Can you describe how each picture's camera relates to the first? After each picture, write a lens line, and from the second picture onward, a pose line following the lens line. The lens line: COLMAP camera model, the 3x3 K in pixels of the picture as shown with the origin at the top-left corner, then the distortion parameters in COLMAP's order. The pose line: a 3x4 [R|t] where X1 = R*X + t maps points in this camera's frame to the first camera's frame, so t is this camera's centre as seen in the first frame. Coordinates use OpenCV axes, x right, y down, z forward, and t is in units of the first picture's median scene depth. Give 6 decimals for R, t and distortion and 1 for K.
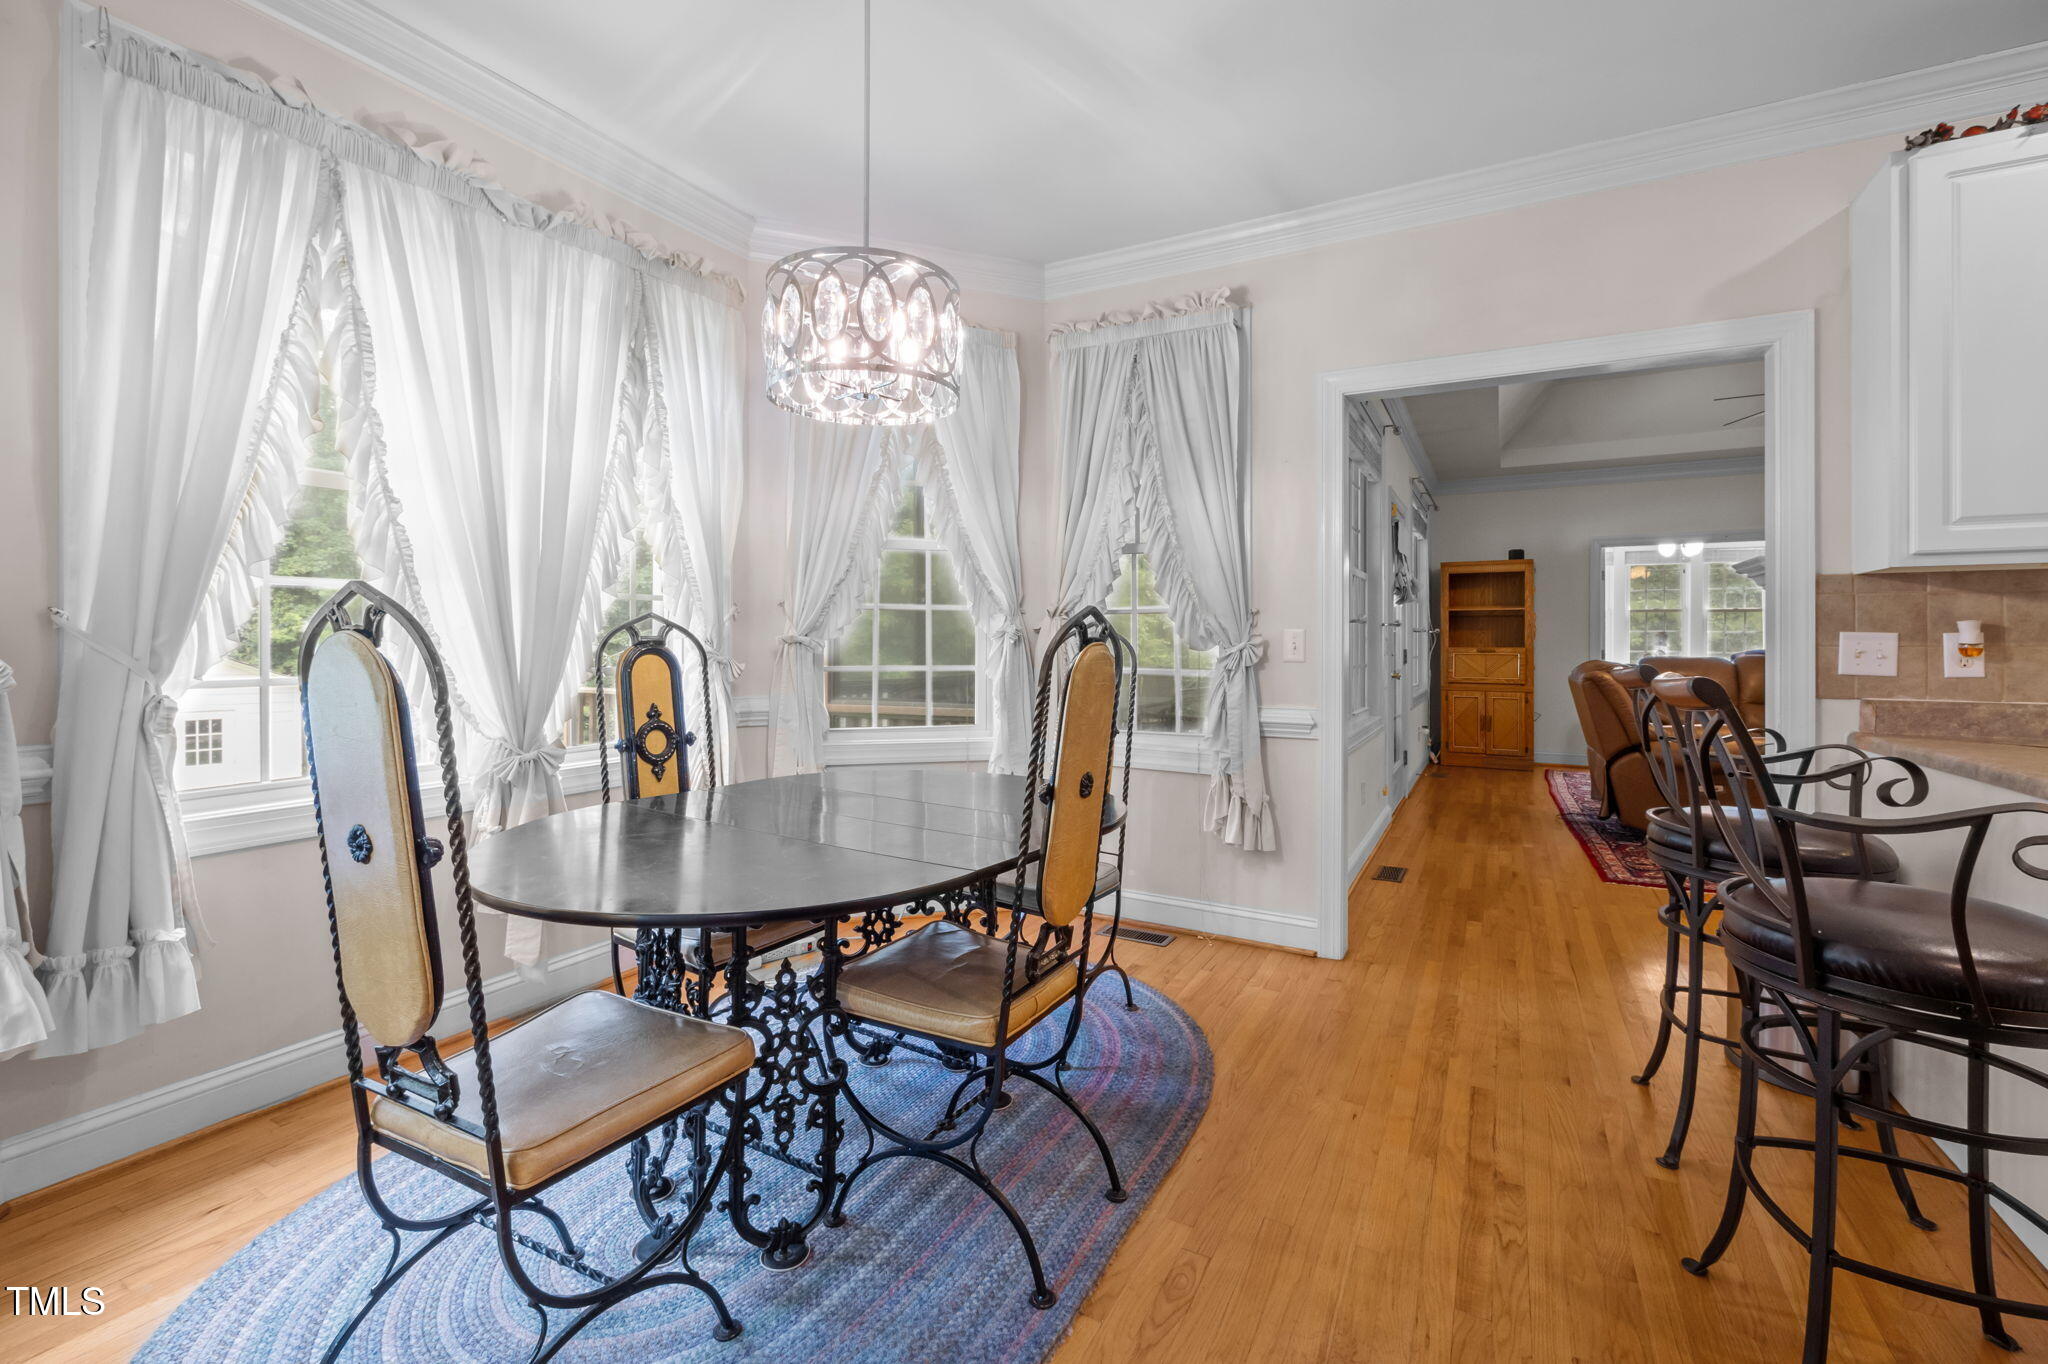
lens RADIAL K [[876.7, 0, 1019.7], [0, 876.7, 650.6], [0, 0, 1]] dist [-0.006409, 0.000698]
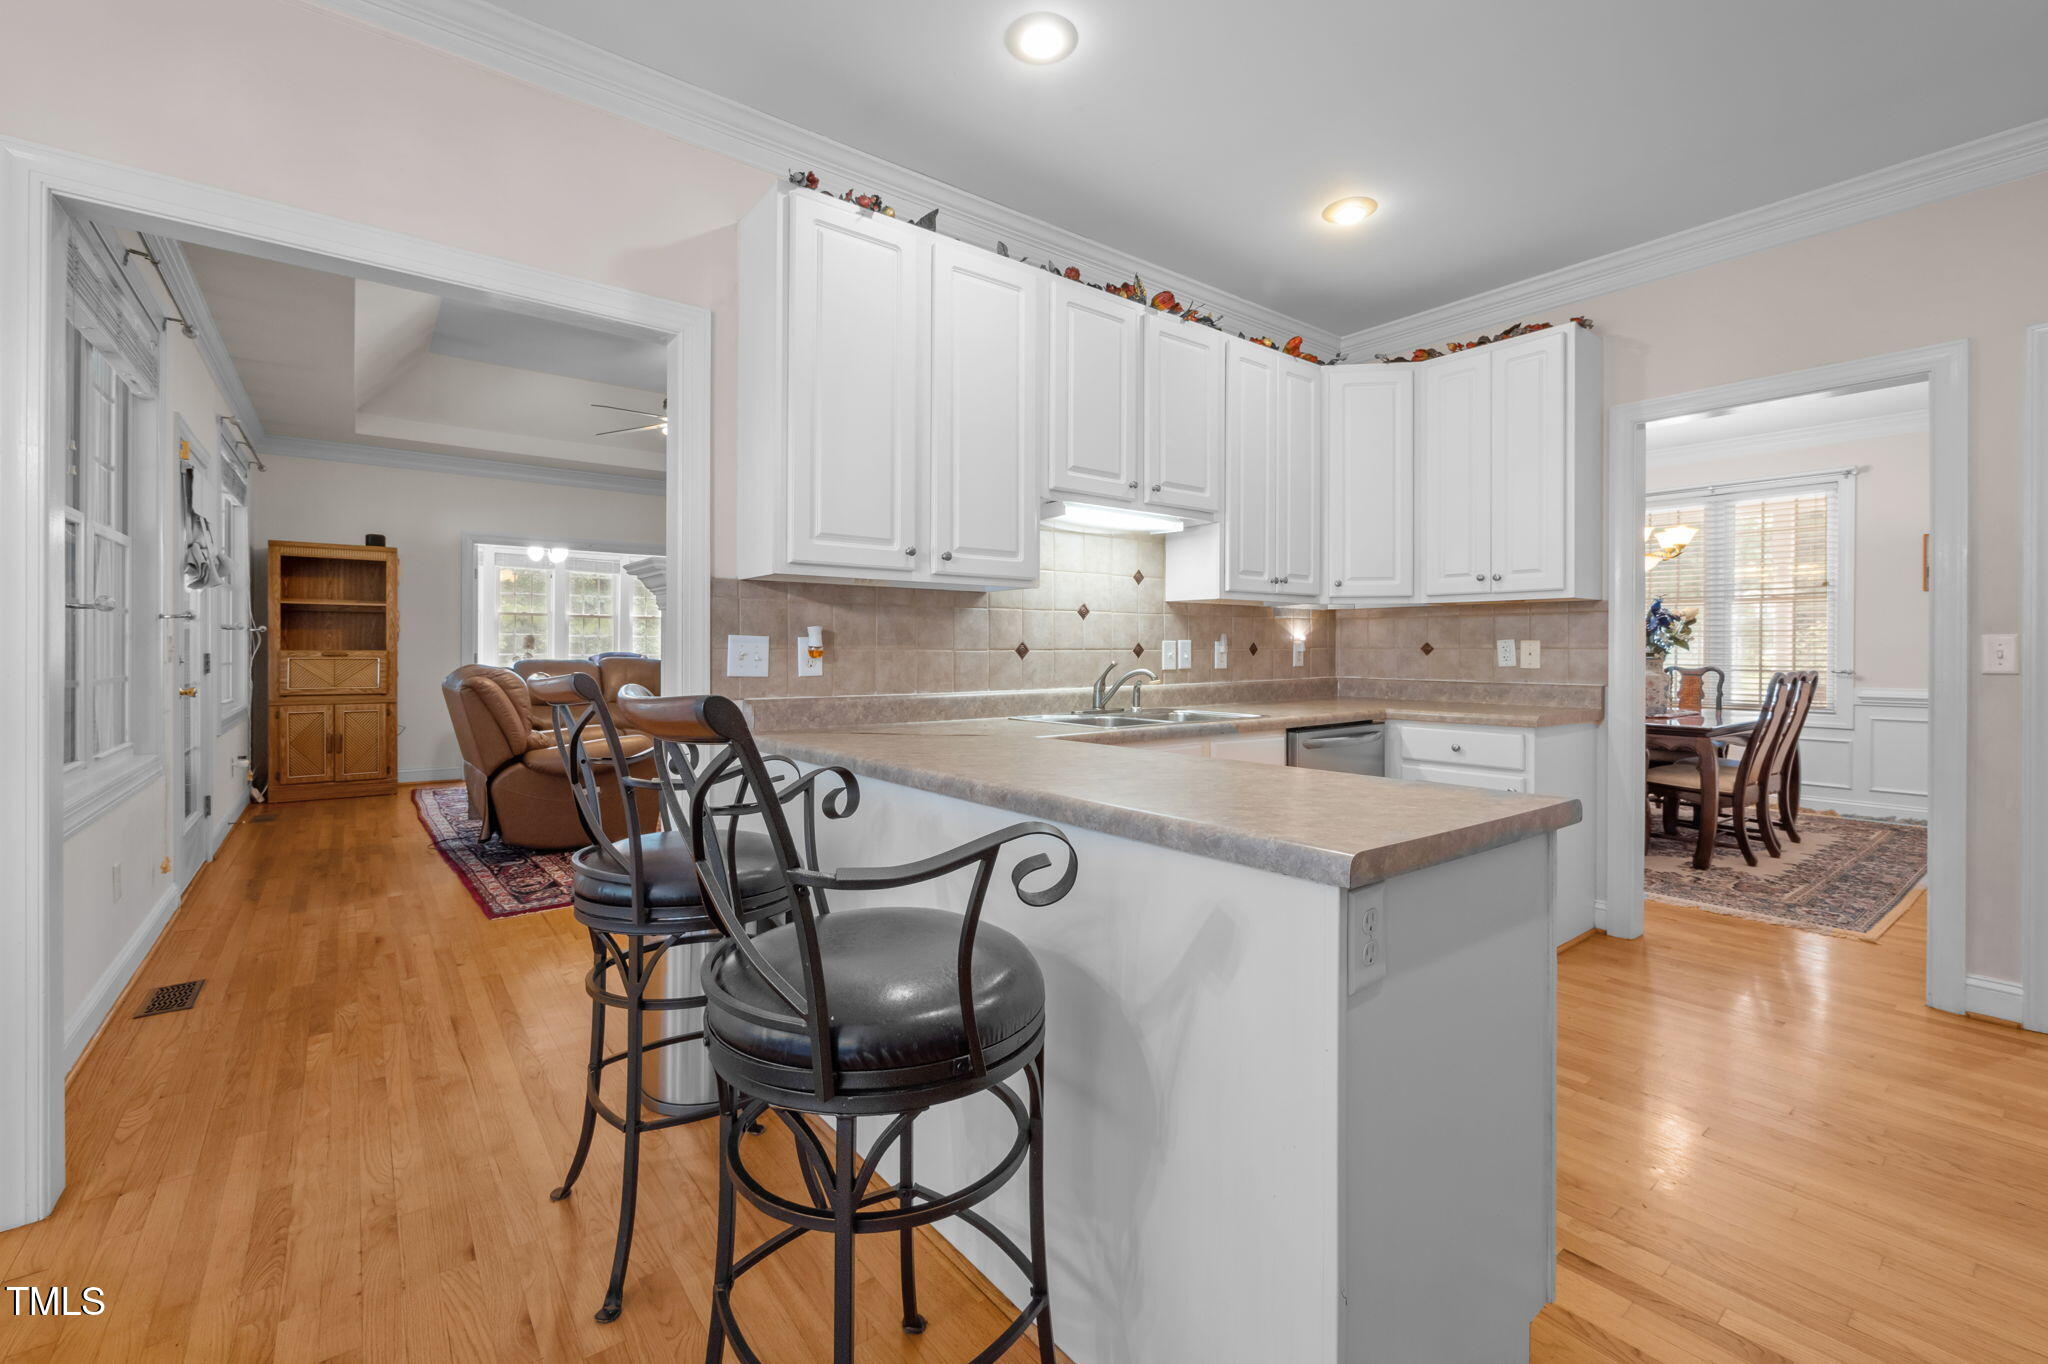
lens RADIAL K [[876.7, 0, 1037.2], [0, 876.7, 645.8], [0, 0, 1]] dist [-0.006409, 0.000698]
pose [[0.391763, 0.003052, 0.920061, 0.078879], [0.004618, 0.999975, -0.005283, -0.000885], [-0.920054, 0.006319, 0.391739, 0.153202]]
